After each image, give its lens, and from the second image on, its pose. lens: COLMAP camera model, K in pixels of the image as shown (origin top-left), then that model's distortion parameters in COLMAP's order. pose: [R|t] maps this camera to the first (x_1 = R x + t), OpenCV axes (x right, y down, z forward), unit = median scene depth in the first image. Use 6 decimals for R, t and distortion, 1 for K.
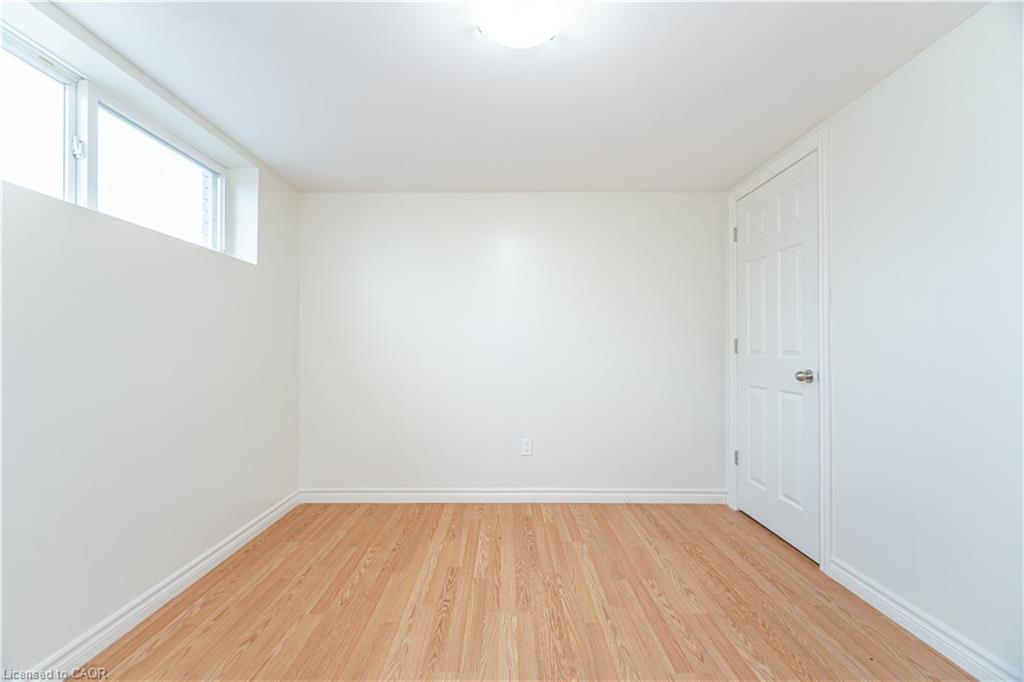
lens RADIAL K [[413.3, 0, 499.2], [0, 413.3, 342.9], [0, 0, 1]] dist [-0.002396, -0.000742]
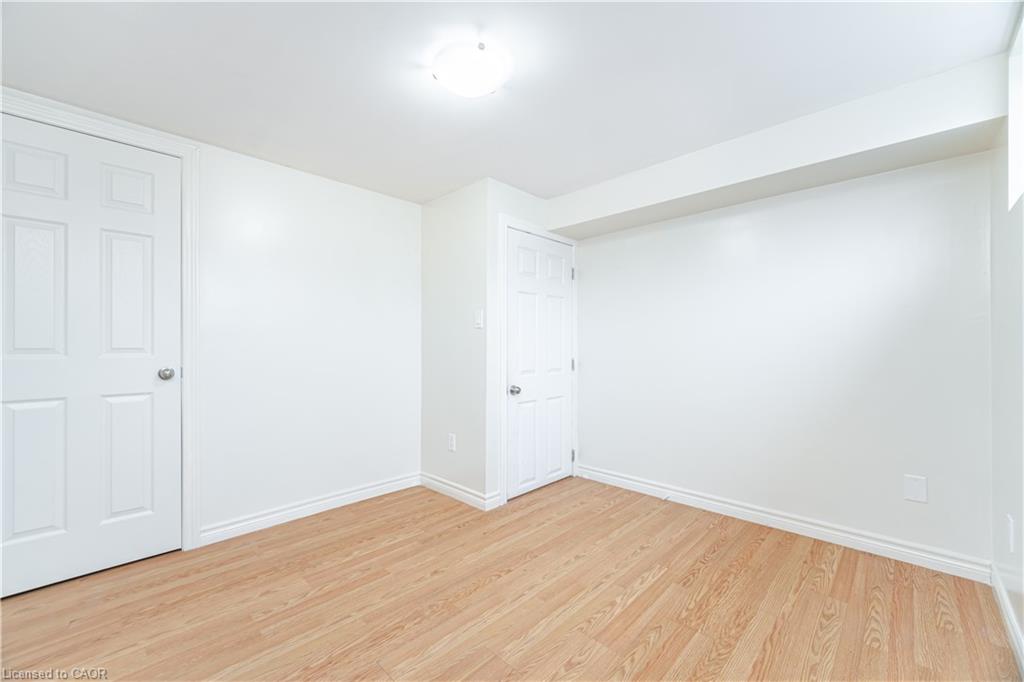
lens RADIAL K [[408.7, 0, 507.5], [0, 408.7, 347.5], [0, 0, 1]] dist [-0.004792, -0.000088]
pose [[-0.725165, -0.000087, 0.688575, -0.521639], [-0.006676, 0.999954, -0.006904, 0.015479], [-0.688543, -0.009604, -0.725132, 1.092238]]
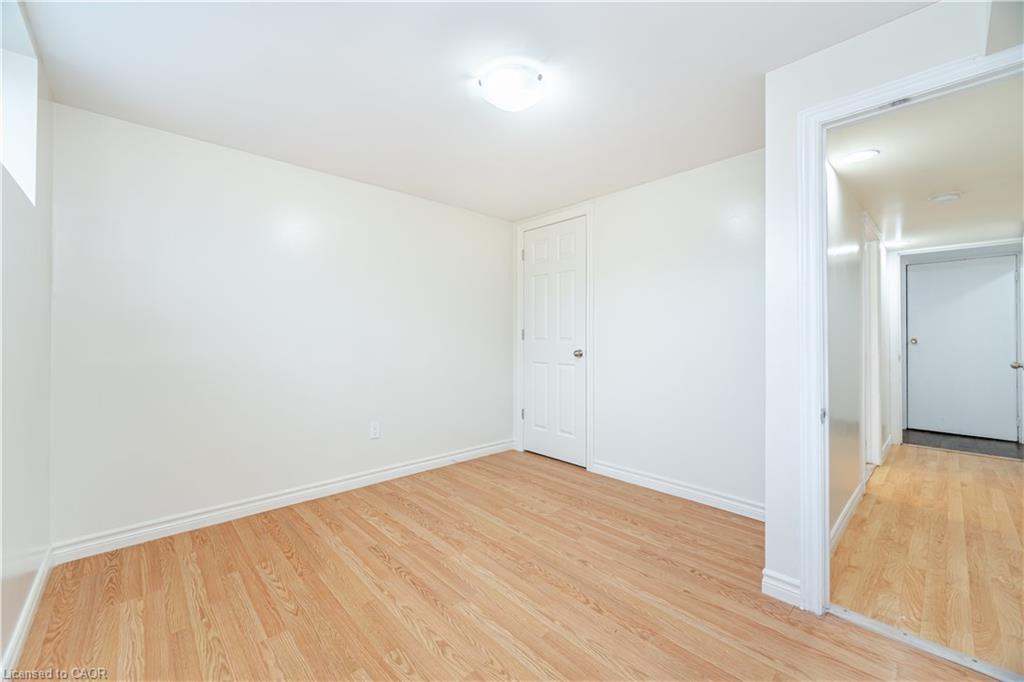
lens RADIAL K [[413.3, 0, 506.9], [0, 413.3, 328.7], [0, 0, 1]] dist [-0.002396, -0.000742]
pose [[0.728531, 0.015457, 0.684838, -0.540368], [-0.010143, 0.999879, -0.011777, 0.005910], [-0.684938, 0.001634, 0.728600, 0.014148]]
